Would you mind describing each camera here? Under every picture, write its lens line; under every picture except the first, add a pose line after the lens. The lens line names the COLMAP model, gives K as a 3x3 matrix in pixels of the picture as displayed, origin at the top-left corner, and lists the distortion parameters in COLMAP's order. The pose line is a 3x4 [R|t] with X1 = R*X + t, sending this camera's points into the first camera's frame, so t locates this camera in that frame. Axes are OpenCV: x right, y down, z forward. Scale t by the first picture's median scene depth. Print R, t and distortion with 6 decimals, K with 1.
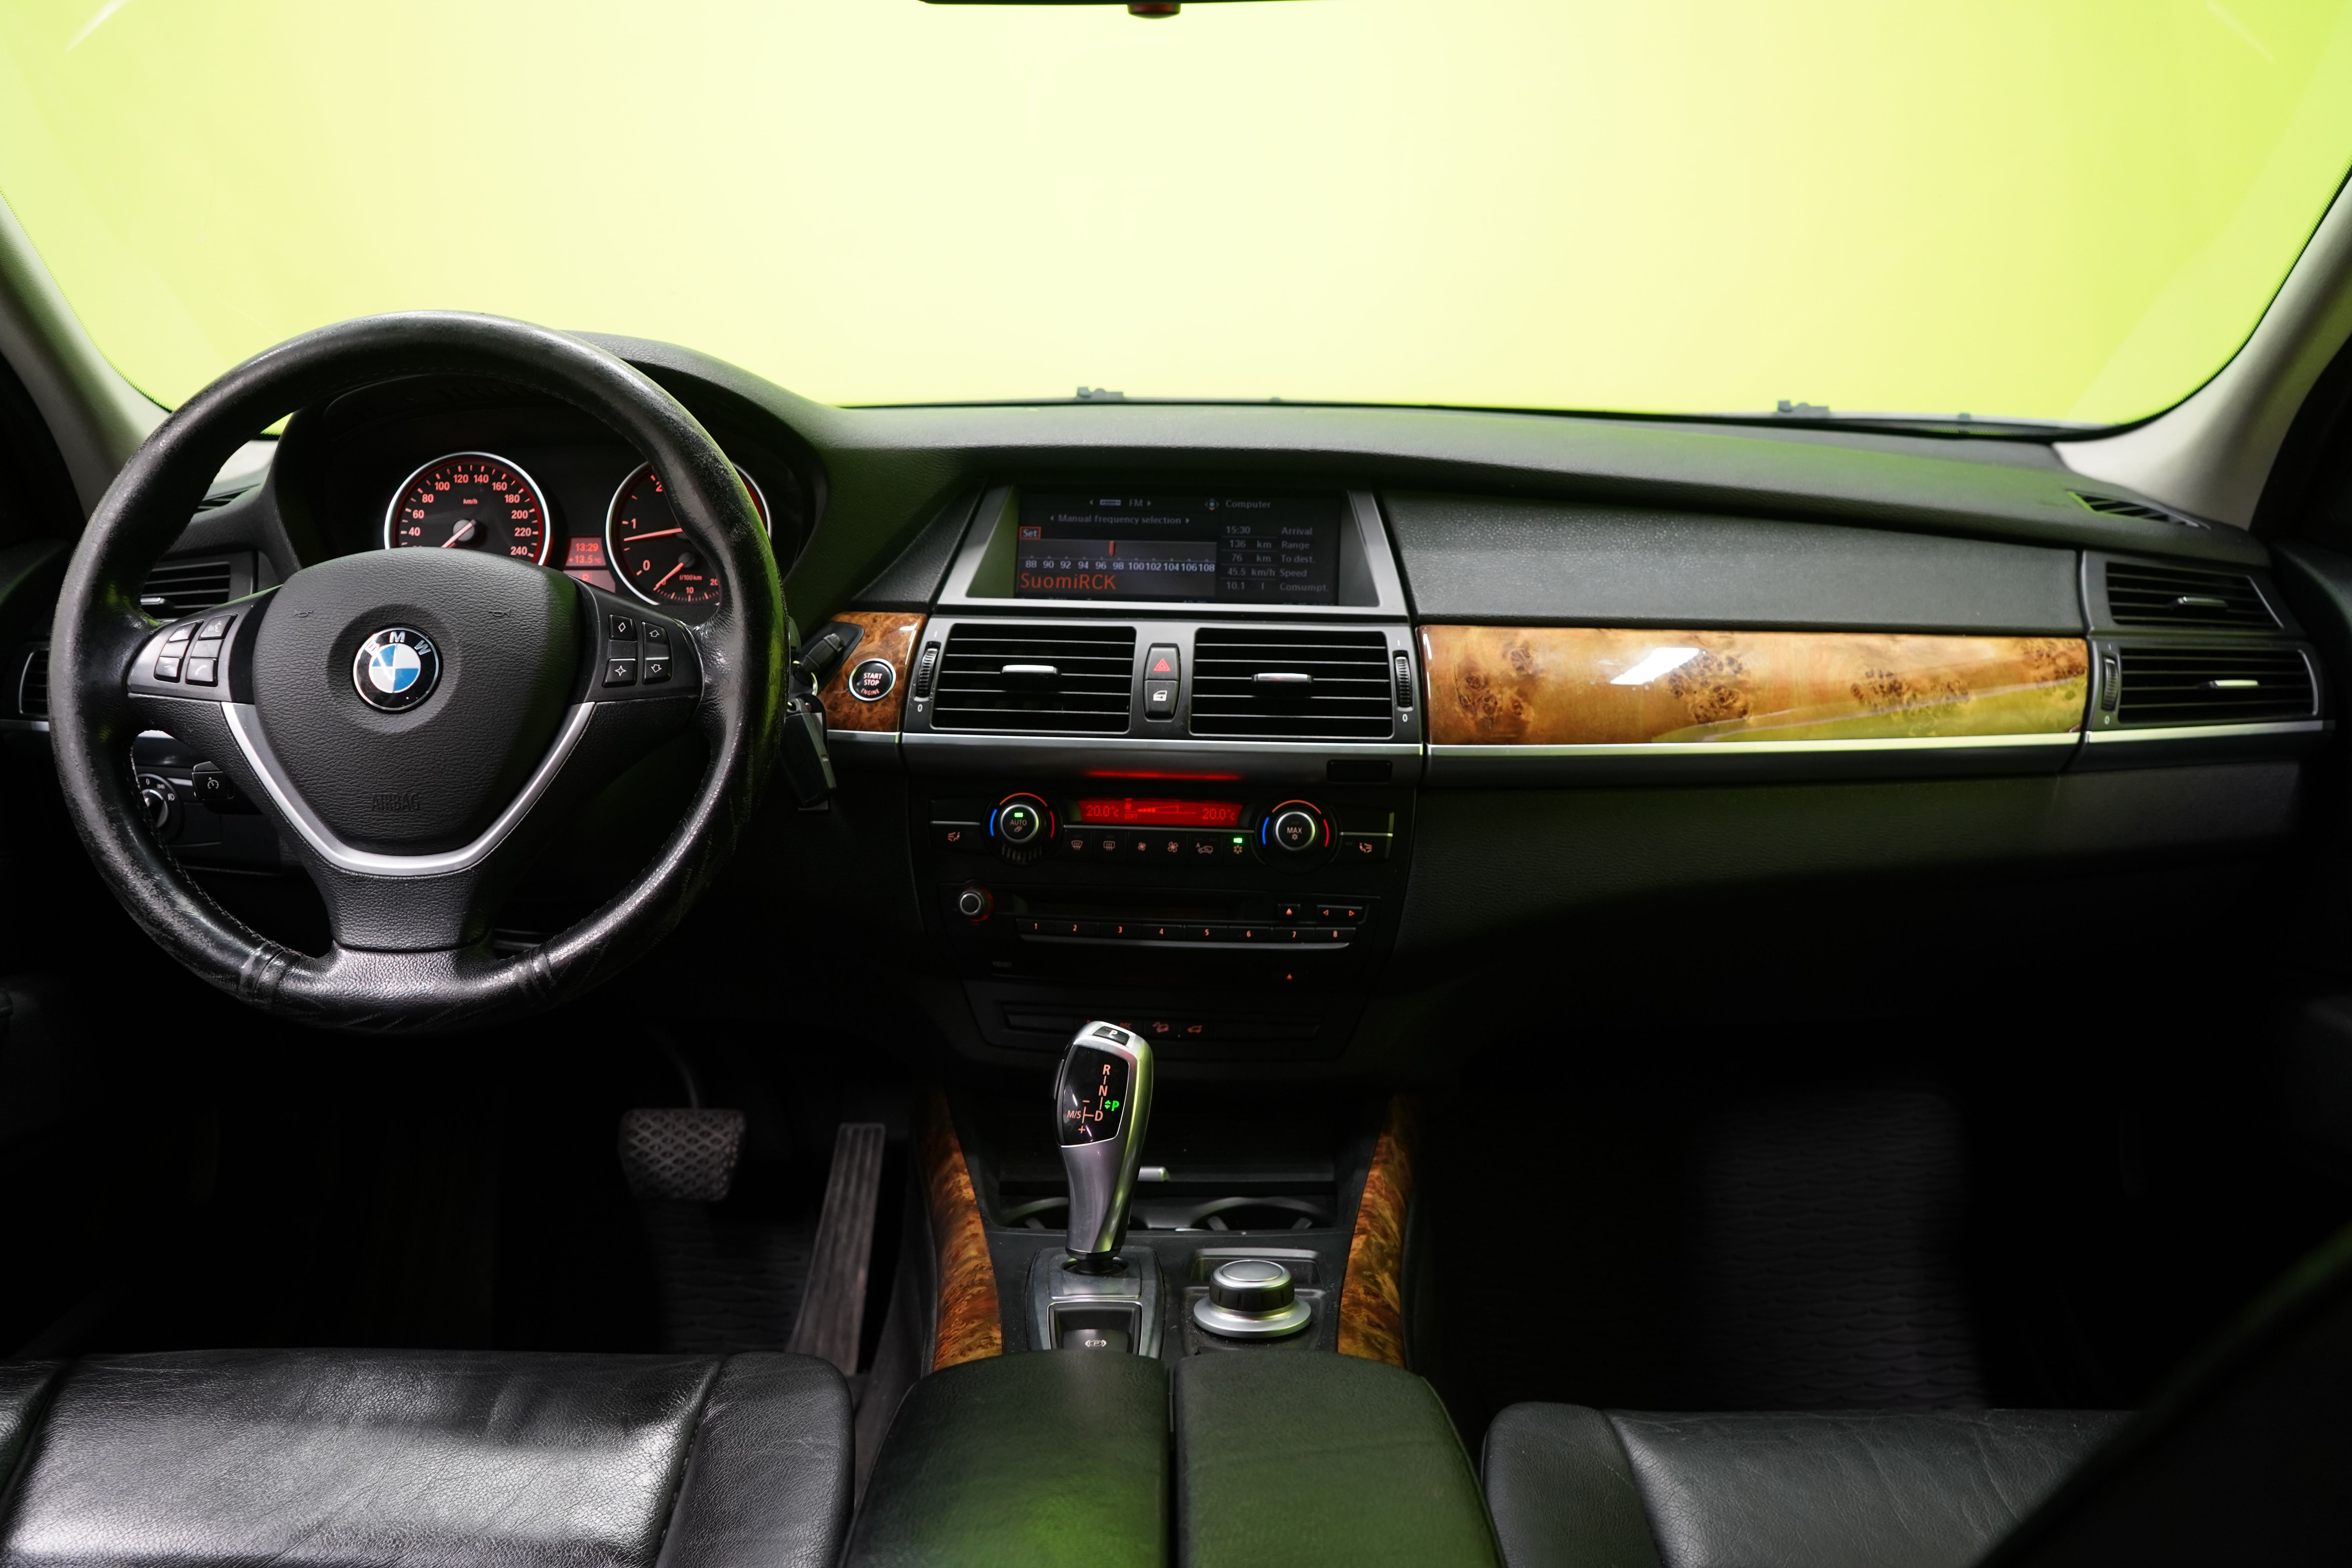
lens RADIAL K [[1900.1, 0, 1176.0], [0, 1900.1, 784.0], [0, 0, 1]] dist [-0.019068, -0.001625]
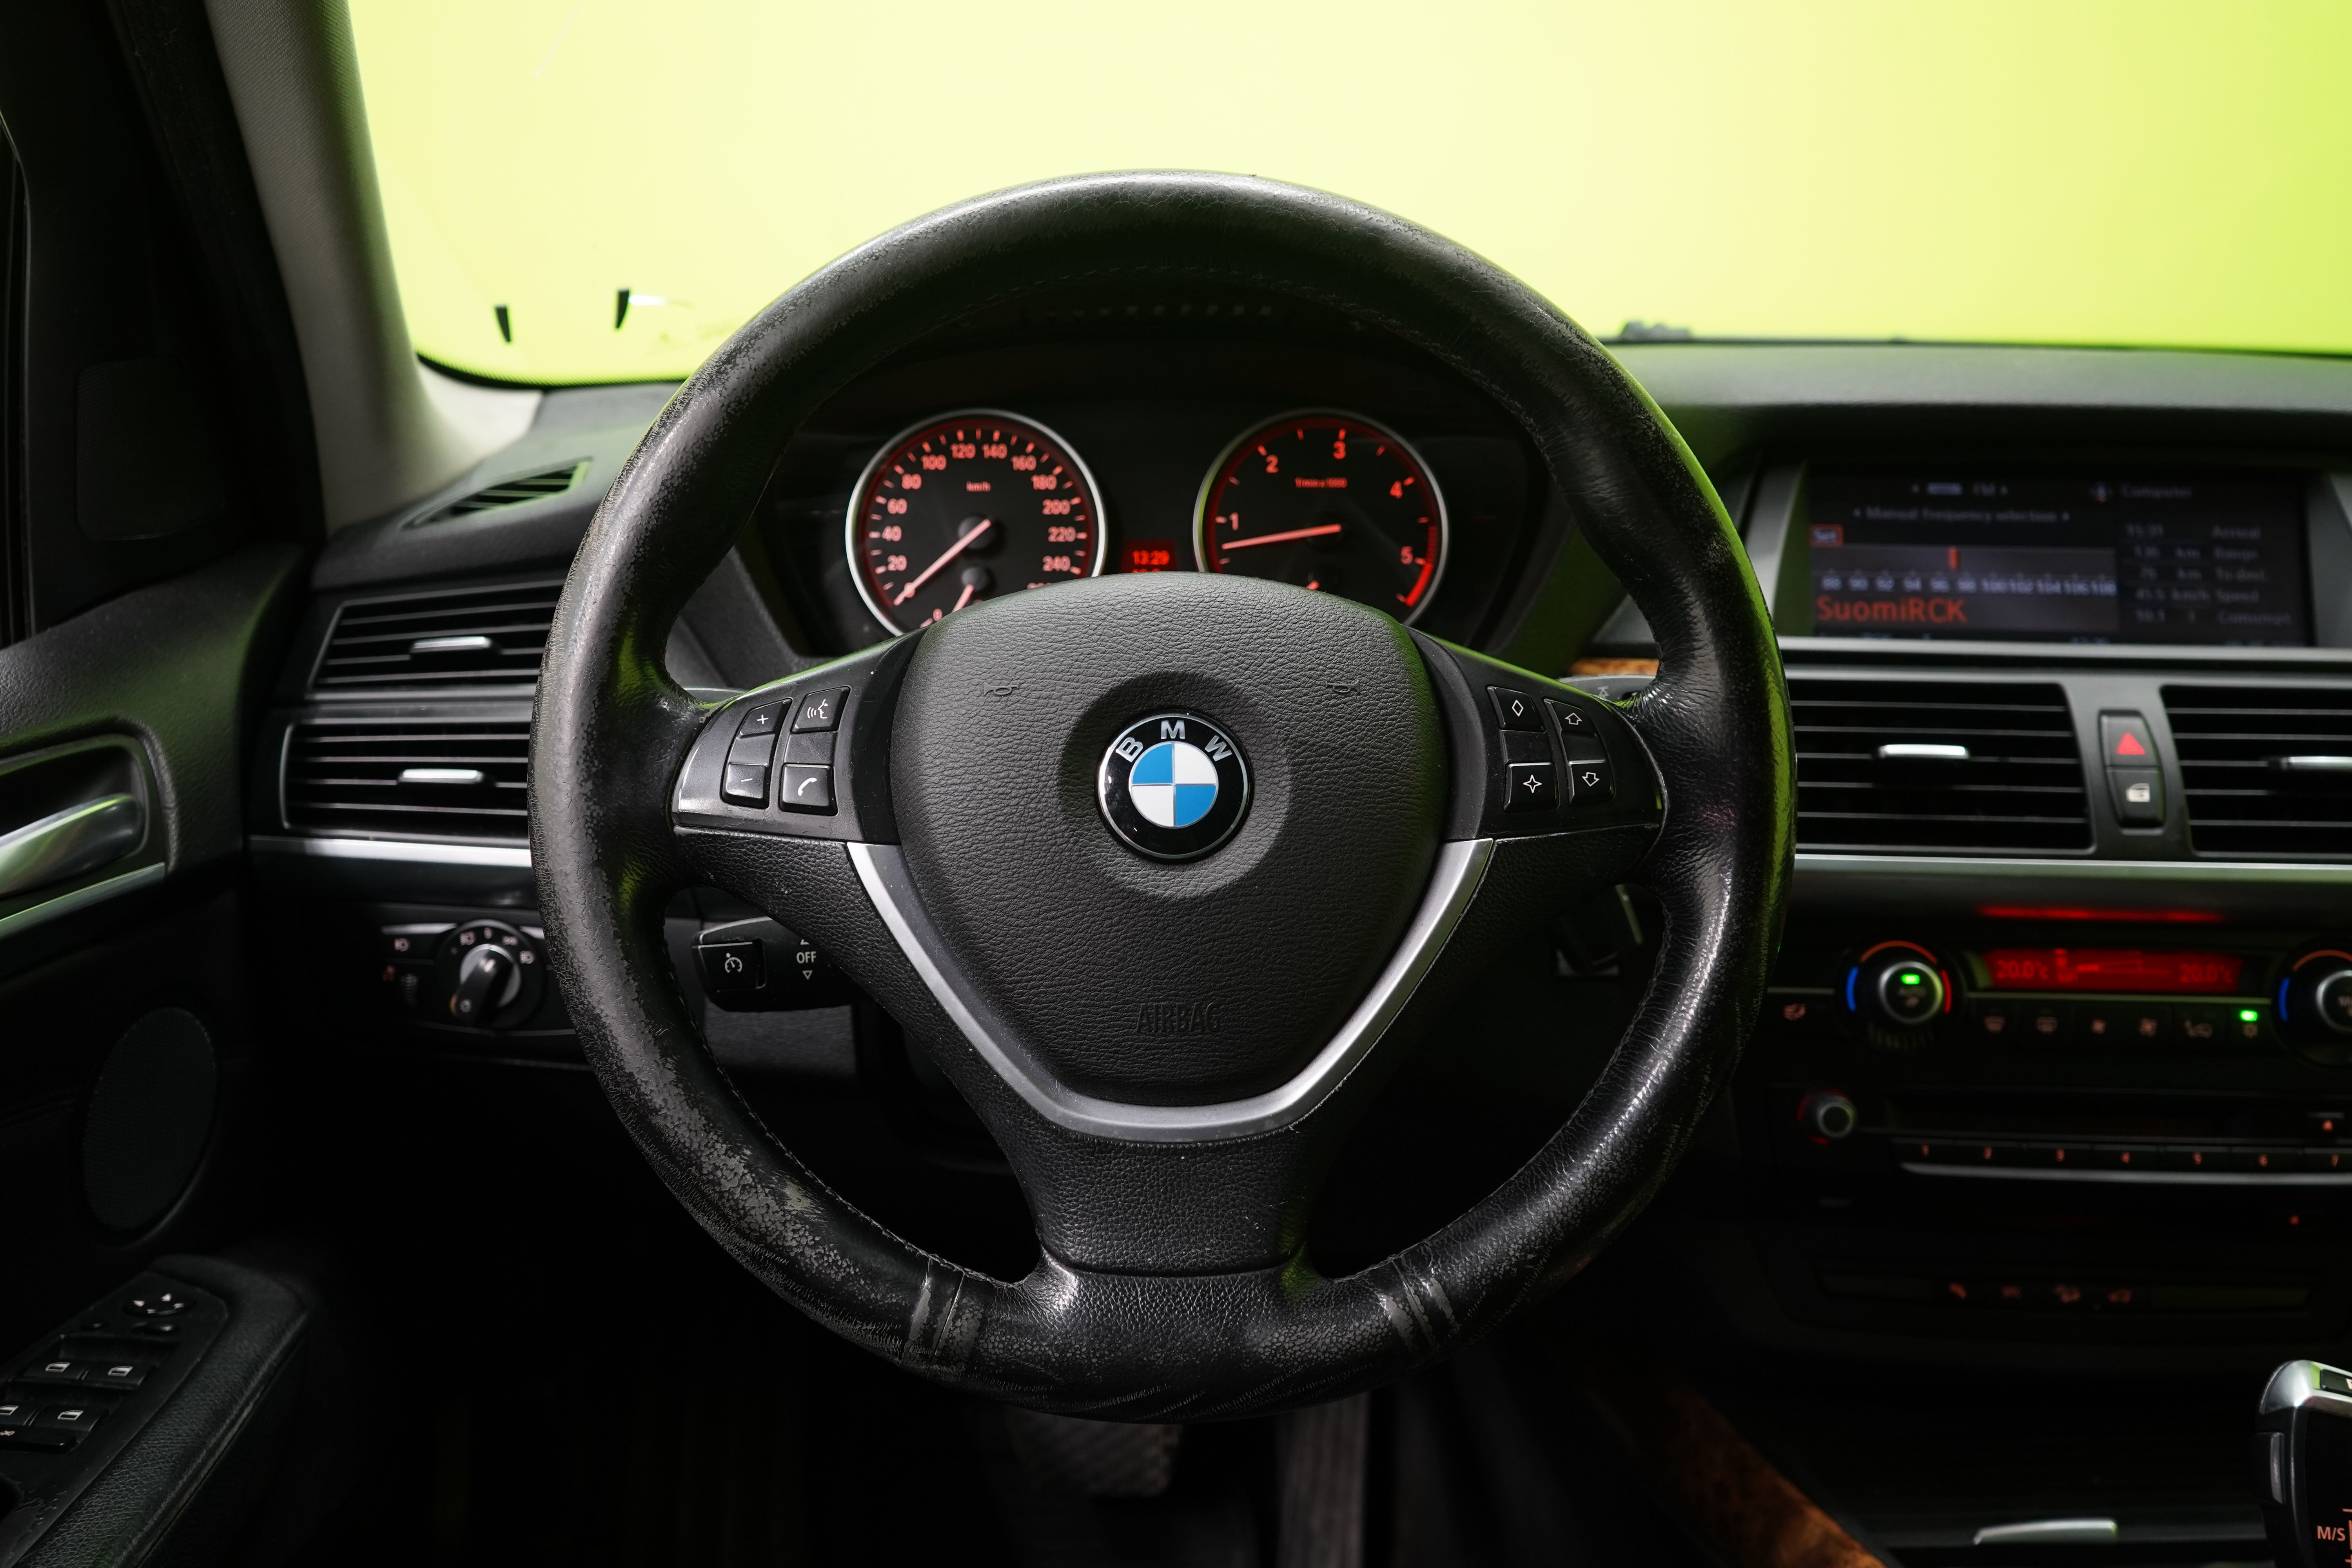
lens RADIAL K [[2181.0, 0, 1176.0], [0, 2181.0, 784.0], [0, 0, 1]] dist [0.004027, 0.013989]
pose [[0.998696, -0.006496, 0.050628, -0.359539], [0.006638, 0.999974, -0.002637, -0.048216], [-0.050609, 0.002970, 0.998714, 0.271438]]
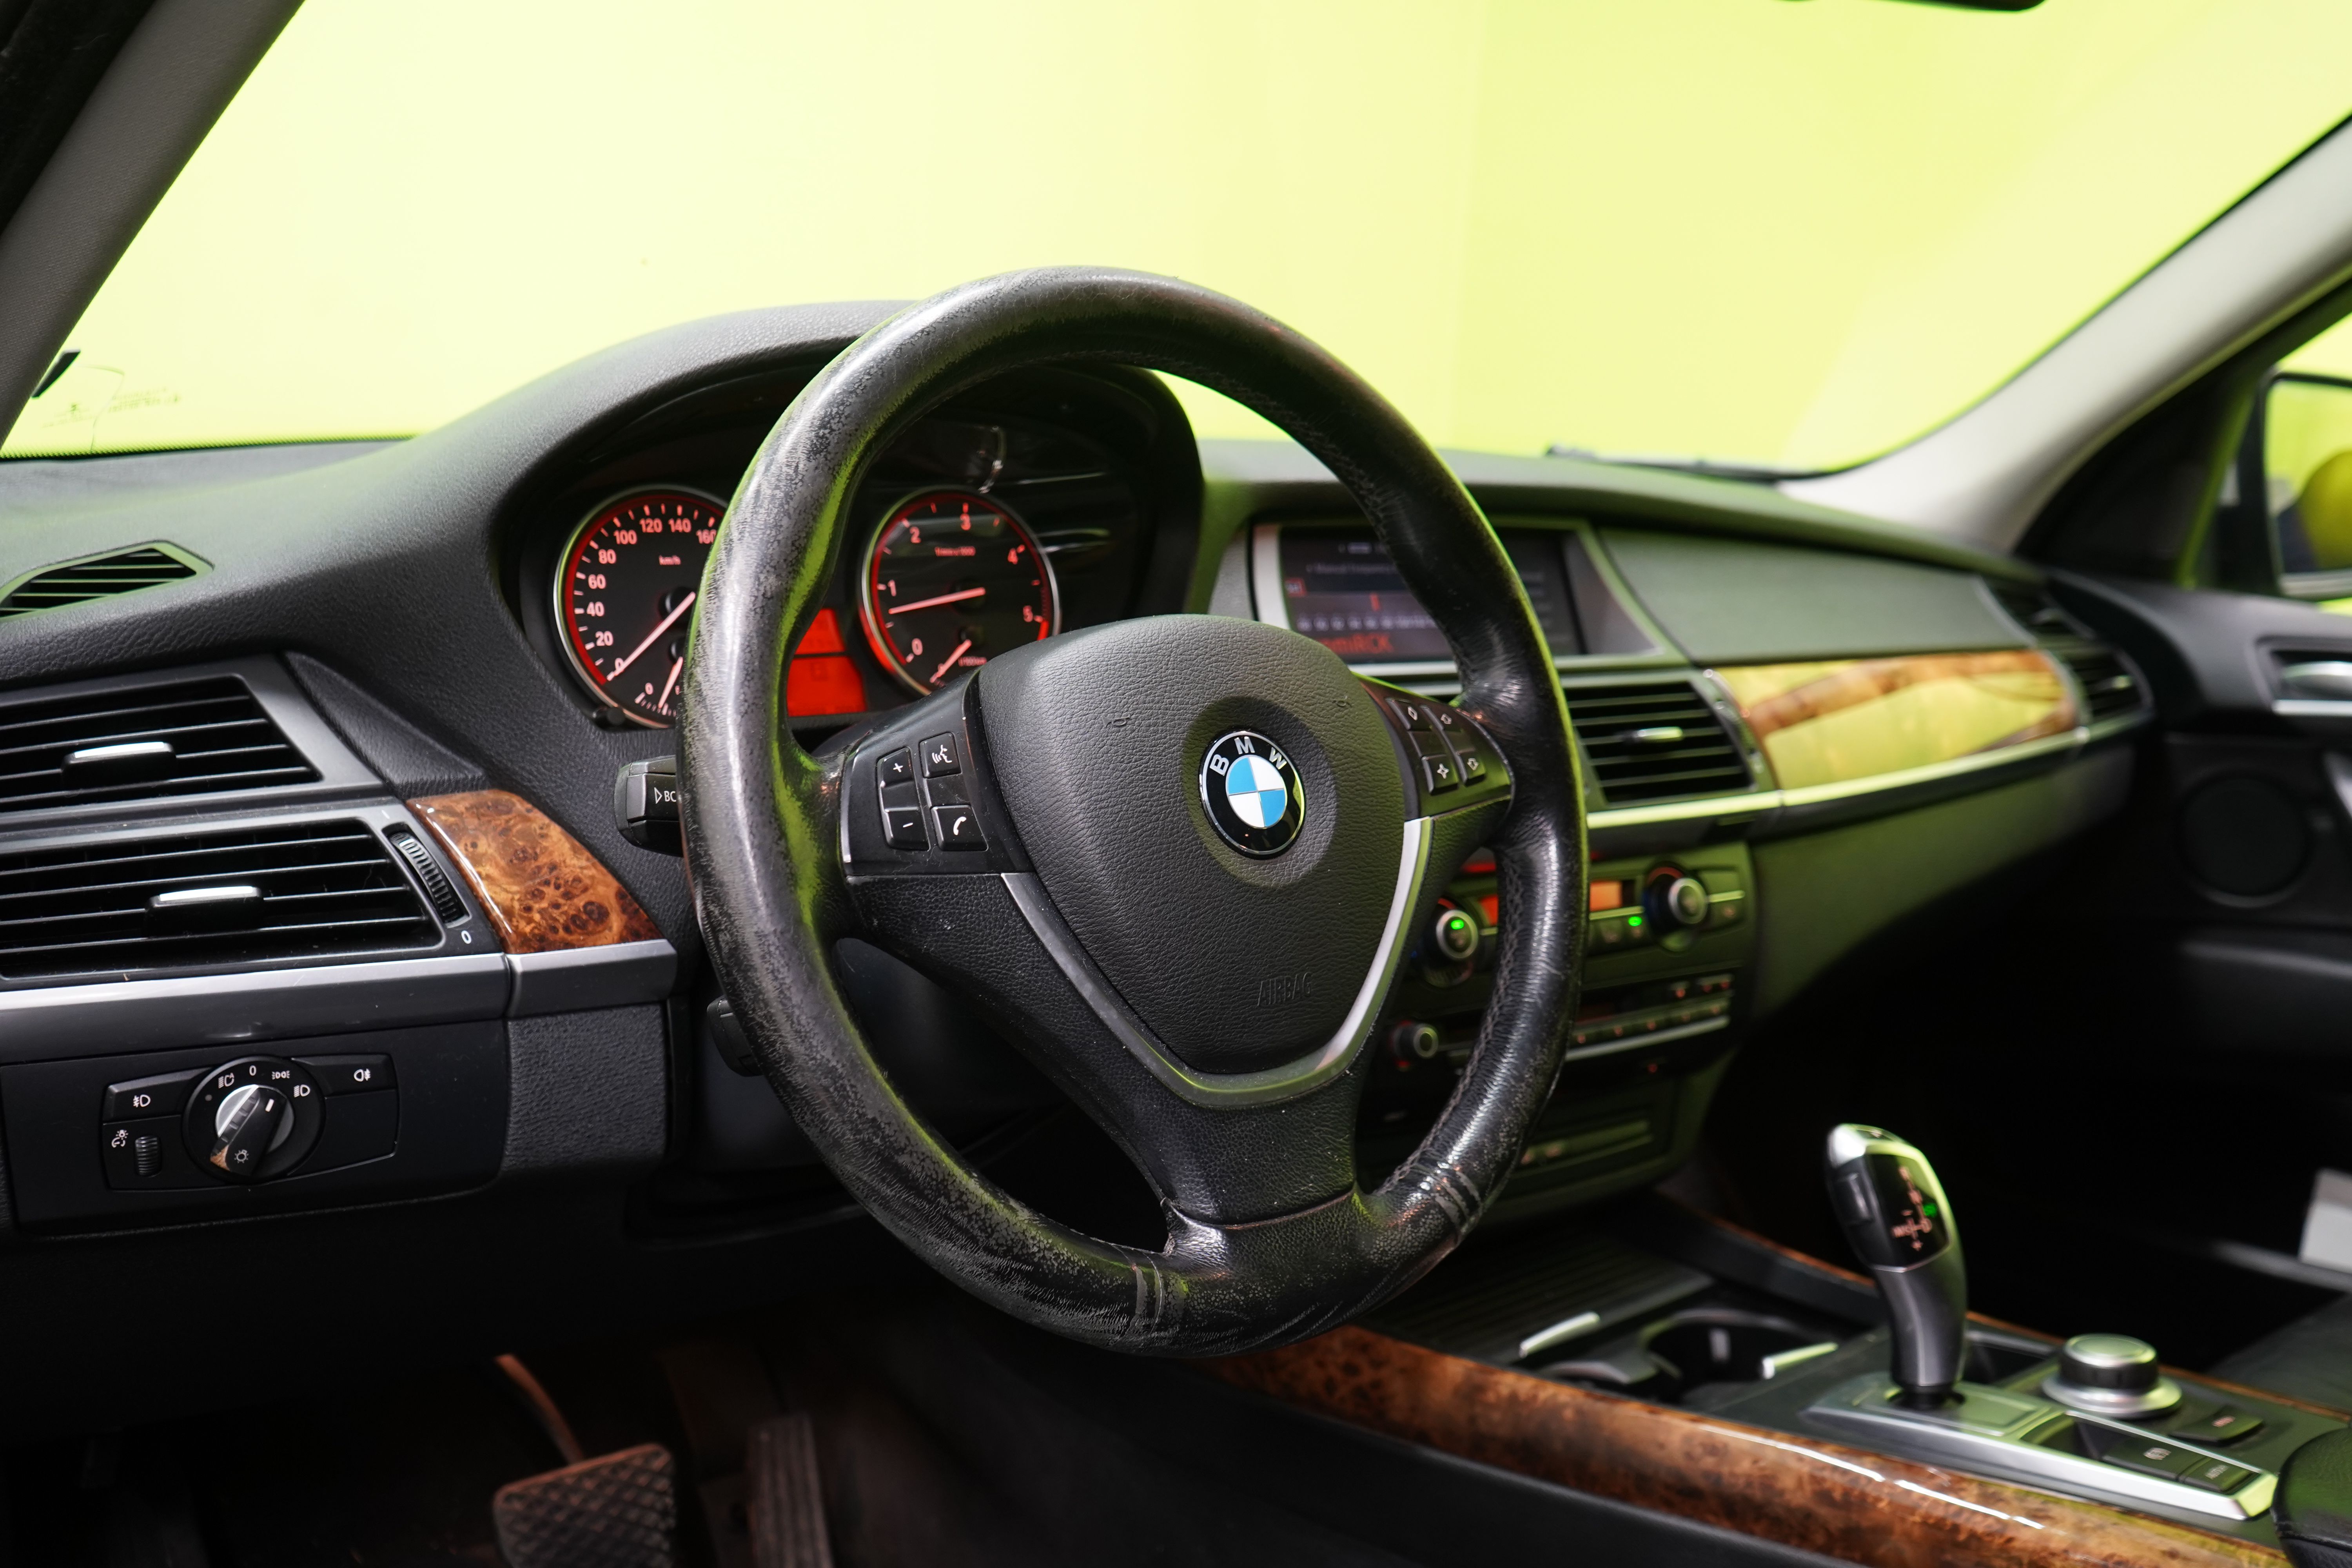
lens RADIAL K [[2121.8, 0, 1176.0], [0, 2121.8, 784.0], [0, 0, 1]] dist [0.038552, 0.001552]
pose [[0.775937, -0.084625, 0.625108, -0.731923], [0.115234, 0.993301, -0.008570, -0.049068], [-0.620195, 0.078683, 0.780491, 0.345282]]
